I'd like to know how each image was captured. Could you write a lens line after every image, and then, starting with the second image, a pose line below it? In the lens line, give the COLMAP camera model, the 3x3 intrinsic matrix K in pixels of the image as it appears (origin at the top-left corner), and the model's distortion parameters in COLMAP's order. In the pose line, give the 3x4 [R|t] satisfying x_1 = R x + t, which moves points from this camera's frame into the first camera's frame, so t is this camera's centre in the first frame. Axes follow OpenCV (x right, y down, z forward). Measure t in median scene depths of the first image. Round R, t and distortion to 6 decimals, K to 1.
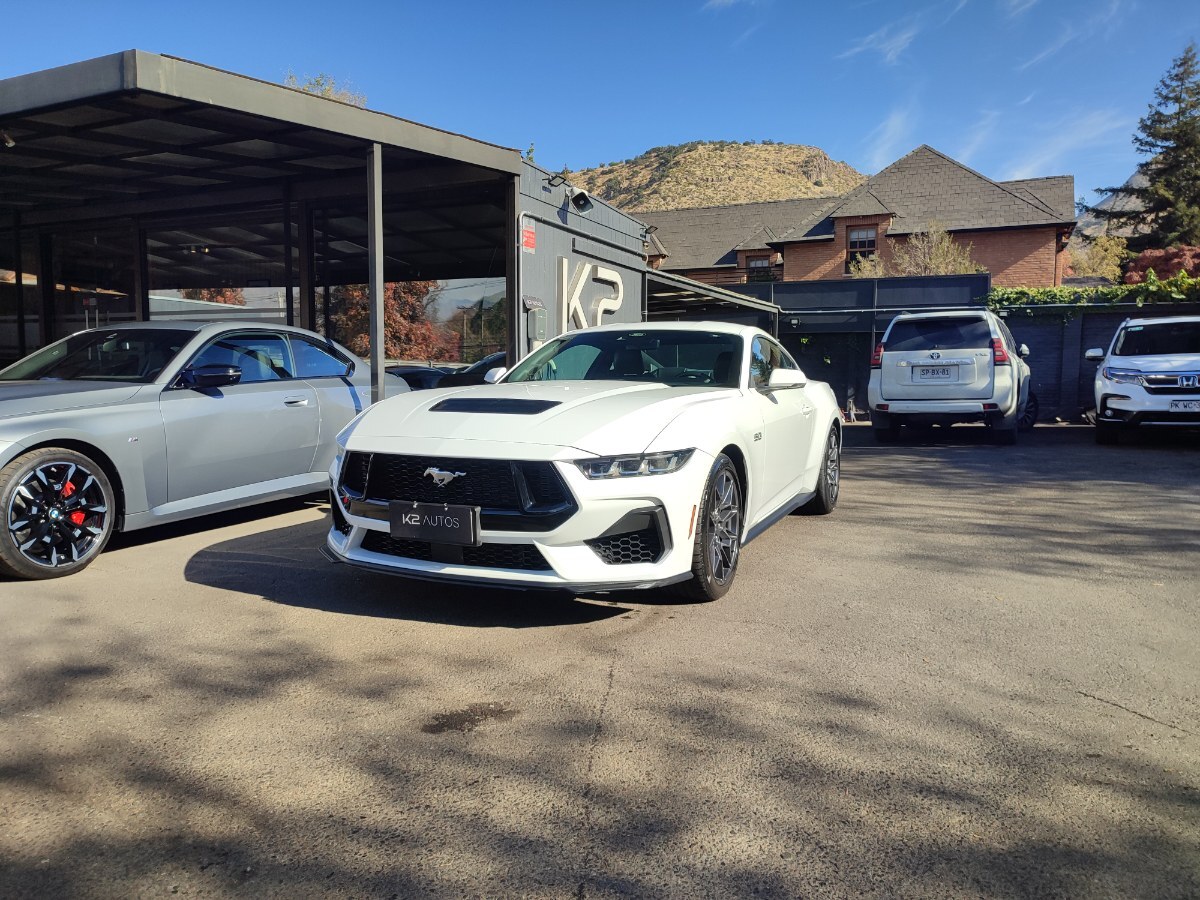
lens RADIAL K [[850.5, 0, 598.4], [0, 850.5, 451.4], [0, 0, 1]] dist [0.003349, -0.000516]
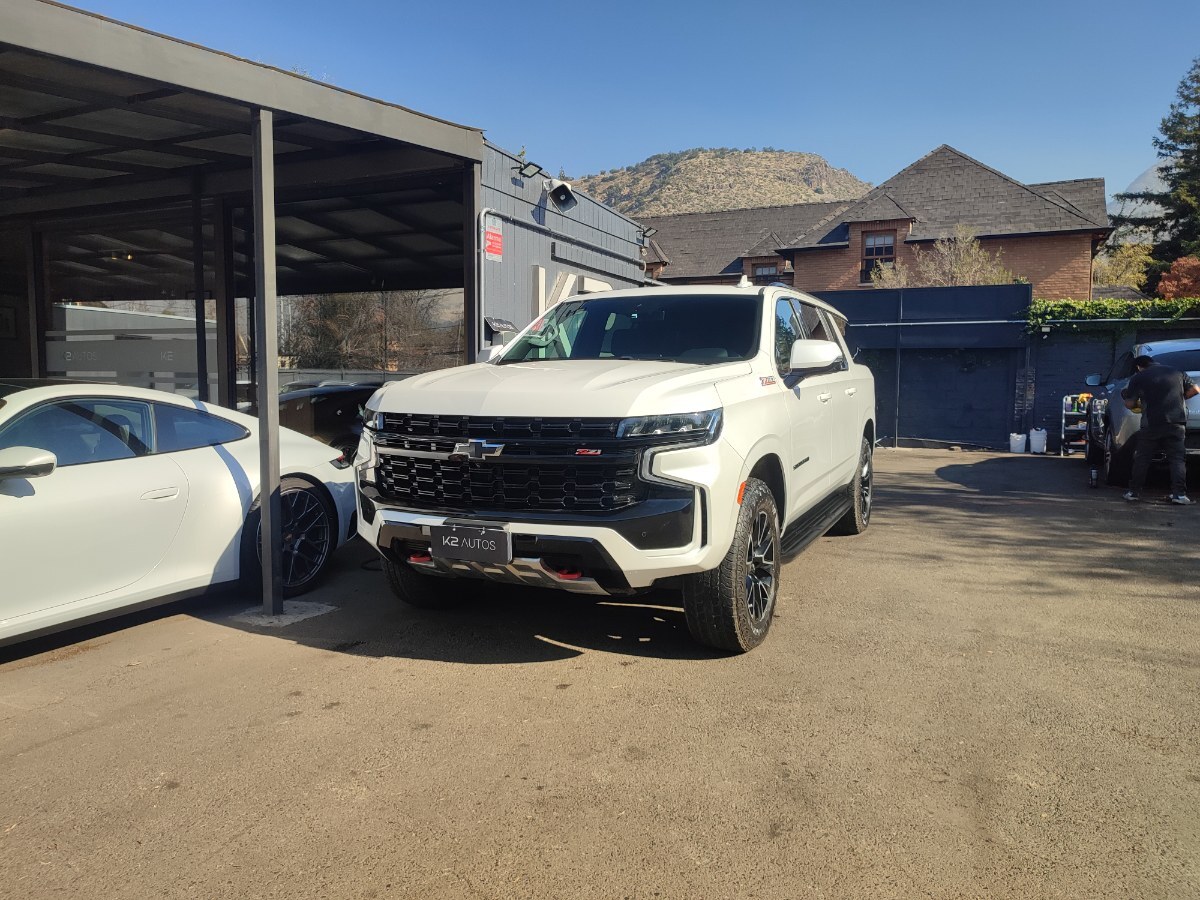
lens RADIAL K [[852.8, 0, 596.6], [0, 852.8, 447.5], [0, 0, 1]] dist [-0.006447, 0.010052]
pose [[0.999996, 0.001606, -0.002519, 0.008183], [-0.001637, 0.999923, -0.012293, -0.026347], [0.002499, 0.012298, 0.999921, 0.110077]]
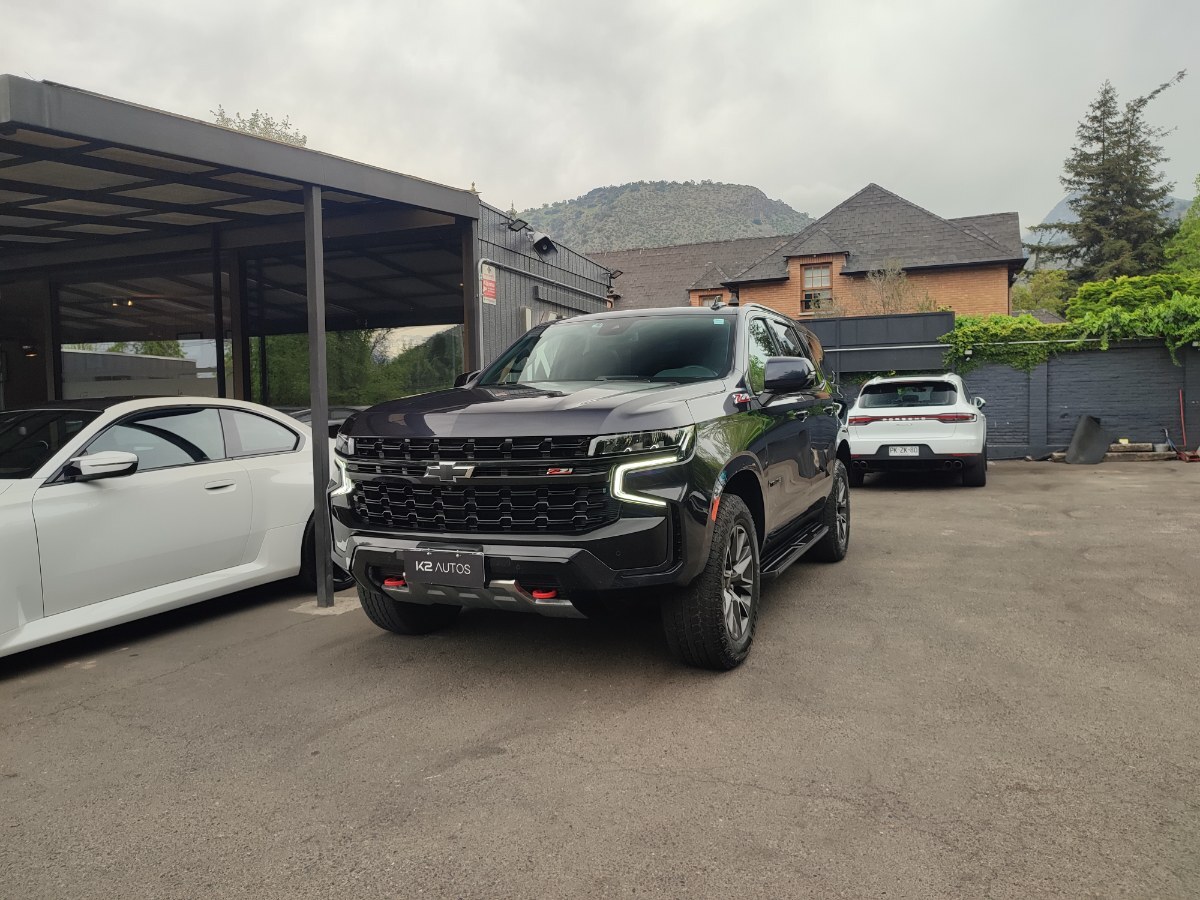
lens RADIAL K [[851.6, 0, 599.8], [0, 851.6, 446.0], [0, 0, 1]] dist [0.000591, 0.000252]
pose [[0.997814, -0.026342, 0.060604, -0.011939], [0.029310, 0.998387, -0.048624, -0.017800], [-0.059226, 0.050294, 0.996977, 0.049371]]
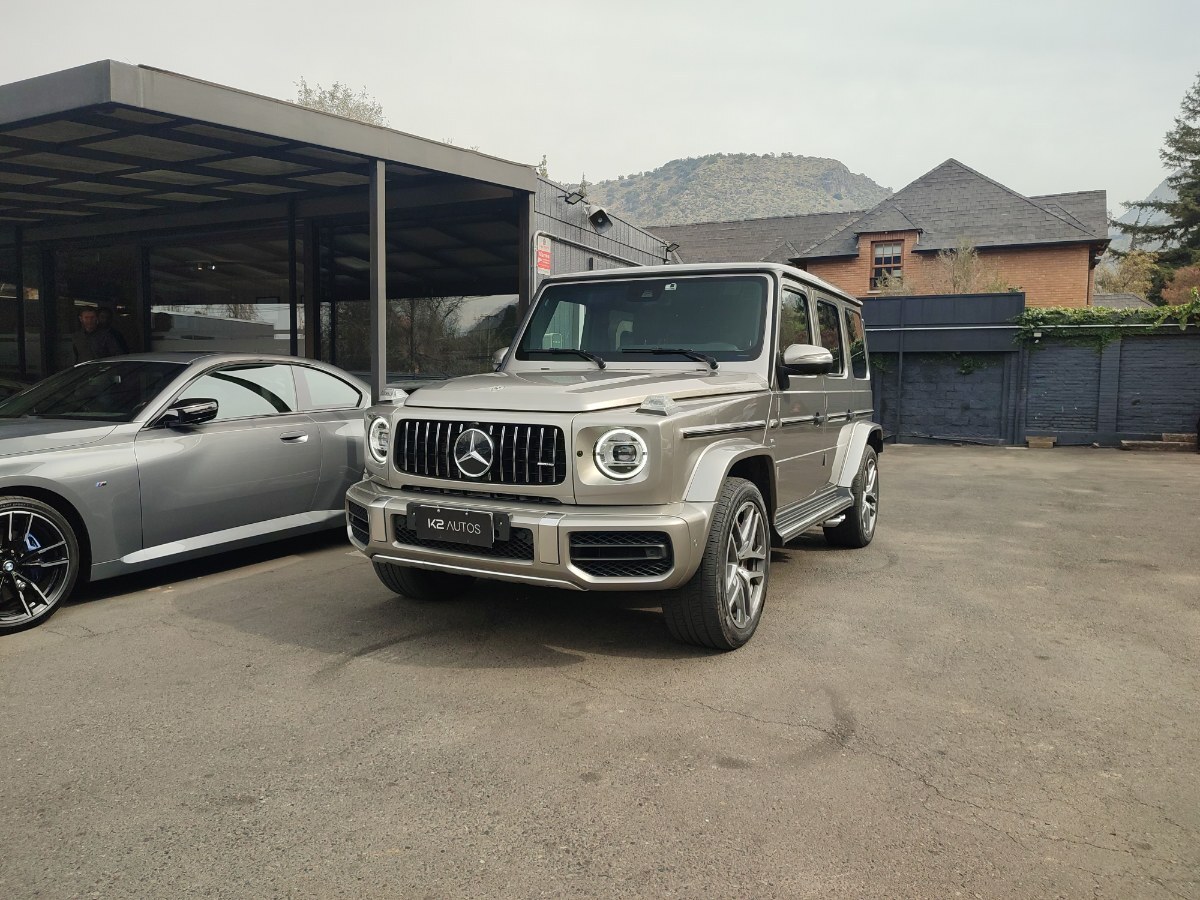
lens RADIAL K [[851.6, 0, 599.8], [0, 851.6, 446.0], [0, 0, 1]] dist [0.000591, 0.000252]
pose [[0.999799, 0.007237, -0.018704, -0.000343], [-0.007596, 0.999787, -0.019197, -0.013069], [0.018561, 0.019335, 0.999641, 0.030927]]
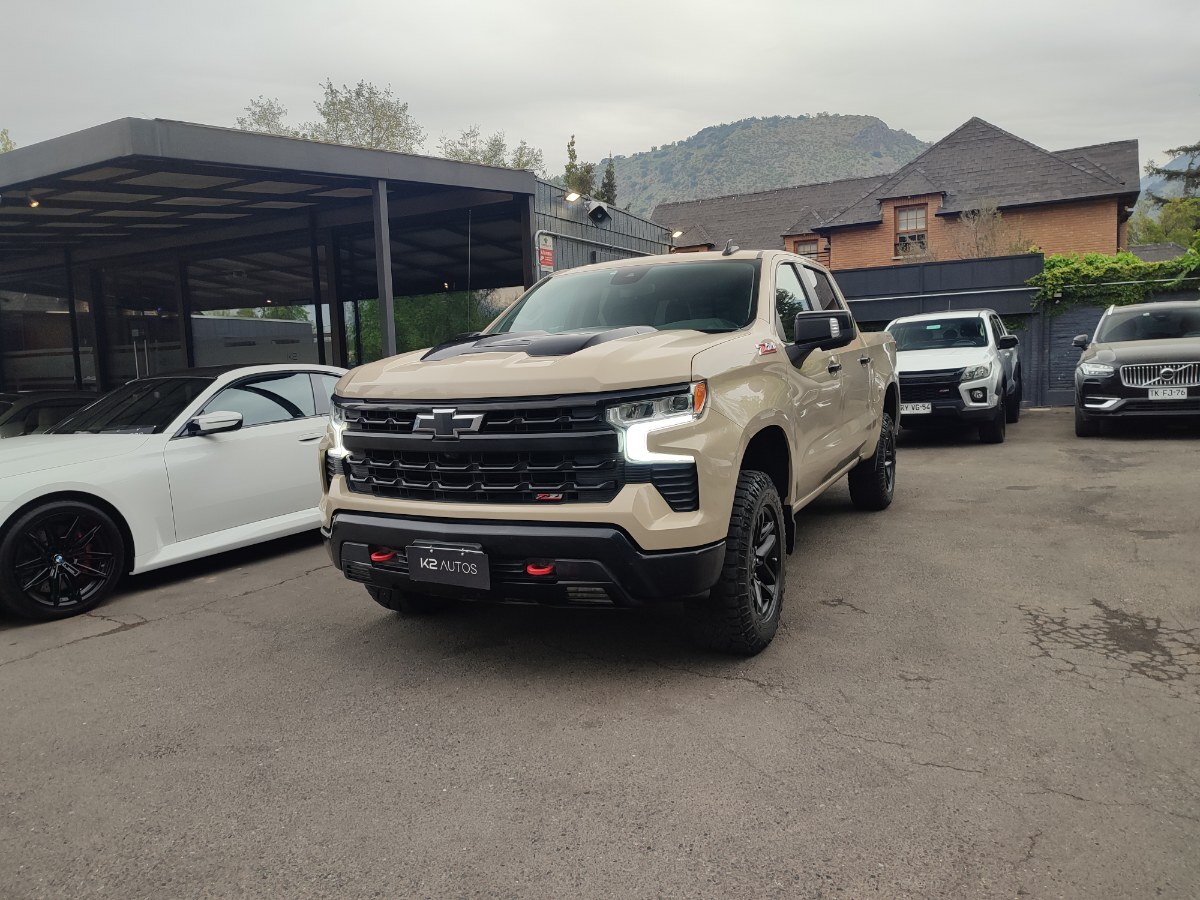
lens RADIAL K [[851.6, 0, 599.8], [0, 851.6, 446.0], [0, 0, 1]] dist [0.000591, 0.000252]
pose [[0.996767, -0.035345, -0.072155, 0.023310], [0.036039, 0.999316, 0.008340, -0.017488], [0.071811, -0.010914, 0.997359, 0.001977]]
